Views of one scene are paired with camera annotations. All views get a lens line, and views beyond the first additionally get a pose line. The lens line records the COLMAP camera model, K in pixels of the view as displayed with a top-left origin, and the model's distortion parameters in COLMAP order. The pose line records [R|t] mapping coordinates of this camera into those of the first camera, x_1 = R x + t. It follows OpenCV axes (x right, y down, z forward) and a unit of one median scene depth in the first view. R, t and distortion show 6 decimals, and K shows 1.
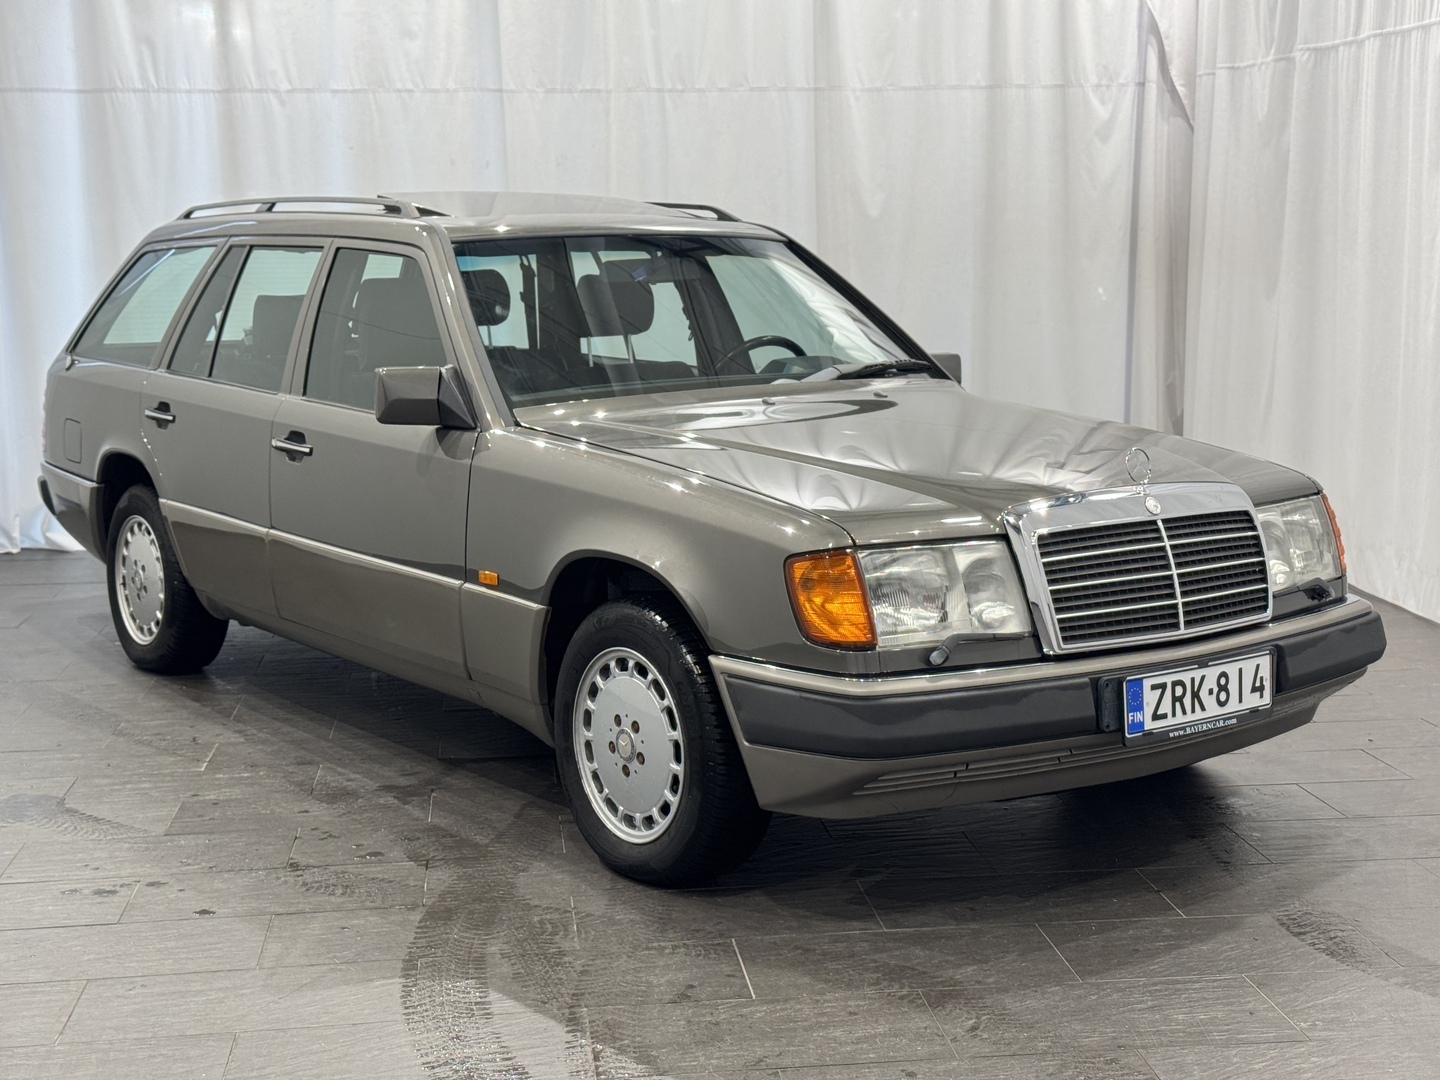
lens RADIAL K [[1979.9, 0, 720.0], [0, 1979.9, 540.0], [0, 0, 1]] dist [0.190083, -0.440044]
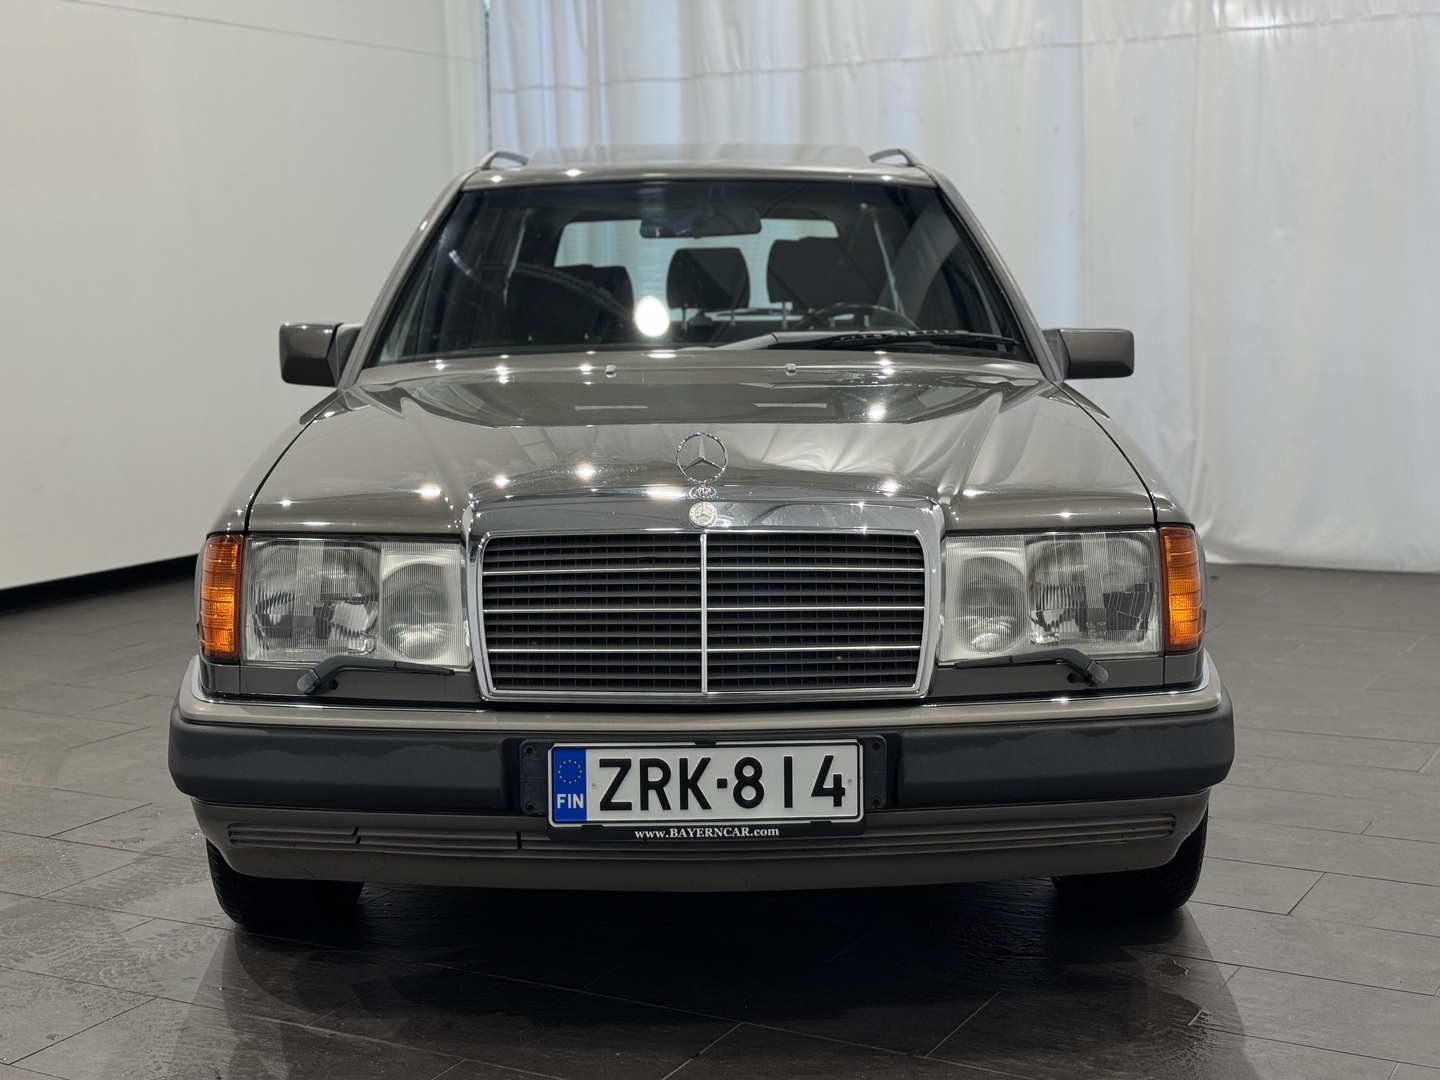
lens RADIAL K [[1979.9, 0, 720.0], [0, 1979.9, 540.0], [0, 0, 1]] dist [0.190083, -0.440044]
pose [[0.812198, 0.074212, -0.578643, 0.621405], [-0.079252, 0.996717, 0.016591, -0.020074], [0.577974, 0.032383, 0.815412, 0.416920]]
